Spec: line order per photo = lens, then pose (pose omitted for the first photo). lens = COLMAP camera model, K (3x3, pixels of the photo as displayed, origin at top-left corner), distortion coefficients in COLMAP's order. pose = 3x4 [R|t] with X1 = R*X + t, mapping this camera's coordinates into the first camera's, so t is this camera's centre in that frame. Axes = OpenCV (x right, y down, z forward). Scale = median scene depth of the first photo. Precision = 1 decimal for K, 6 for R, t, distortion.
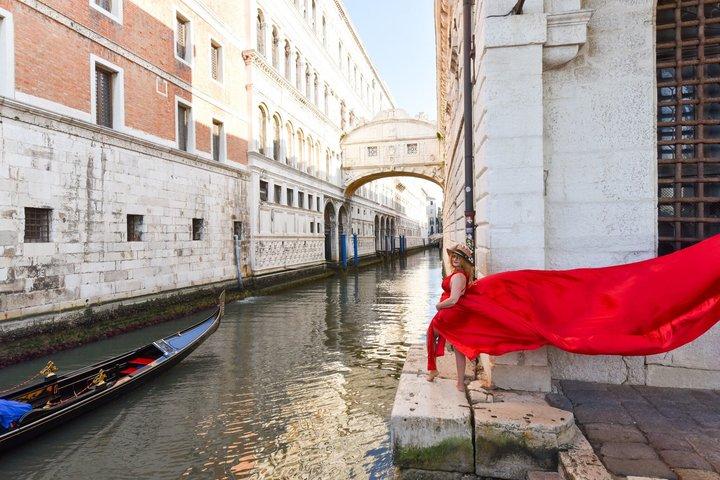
lens RADIAL K [[387.9, 0, 356.4], [0, 387.9, 241.6], [0, 0, 1]] dist [0.016018, -0.007978]
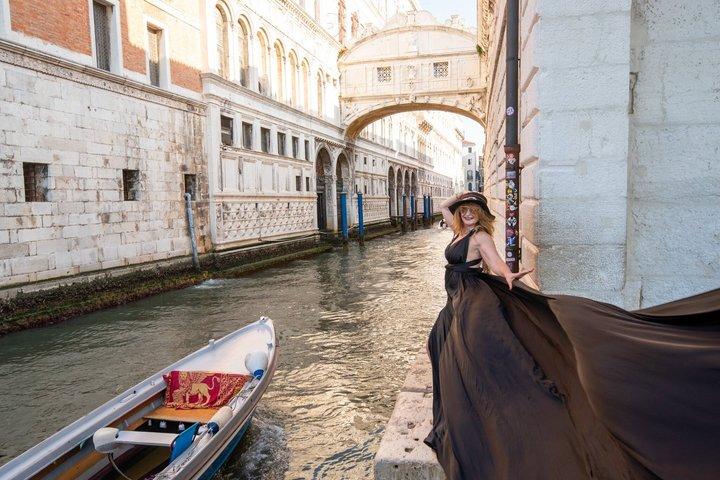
lens RADIAL K [[526.6, 0, 360.9], [0, 526.6, 245.4], [0, 0, 1]] dist [0.033053, 0.005042]
pose [[0.999867, -0.004910, -0.015571, 0.023158], [0.006044, 0.997264, 0.073671, 0.009719], [0.015166, -0.073755, 0.997161, 0.045759]]
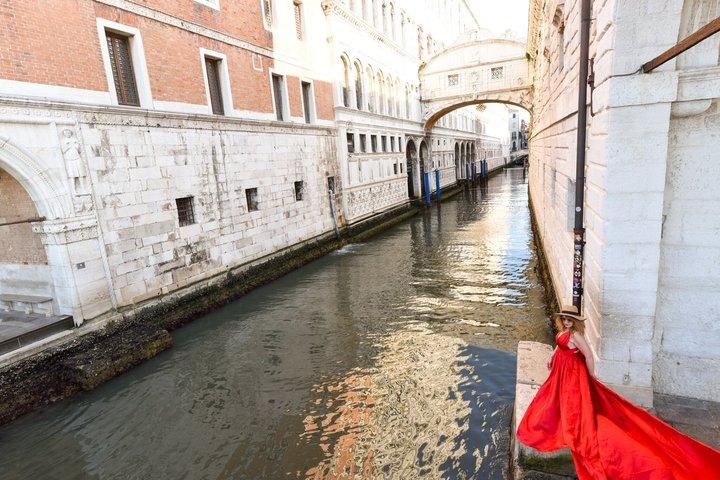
lens RADIAL K [[387.9, 0, 353.9], [0, 387.9, 224.7], [0, 0, 1]] dist [0.016018, -0.007978]
pose [[0.981985, -0.026320, -0.187114, -0.053133], [0.062733, 0.979496, 0.191449, -0.150819], [0.178239, -0.199738, 0.963502, -0.066771]]
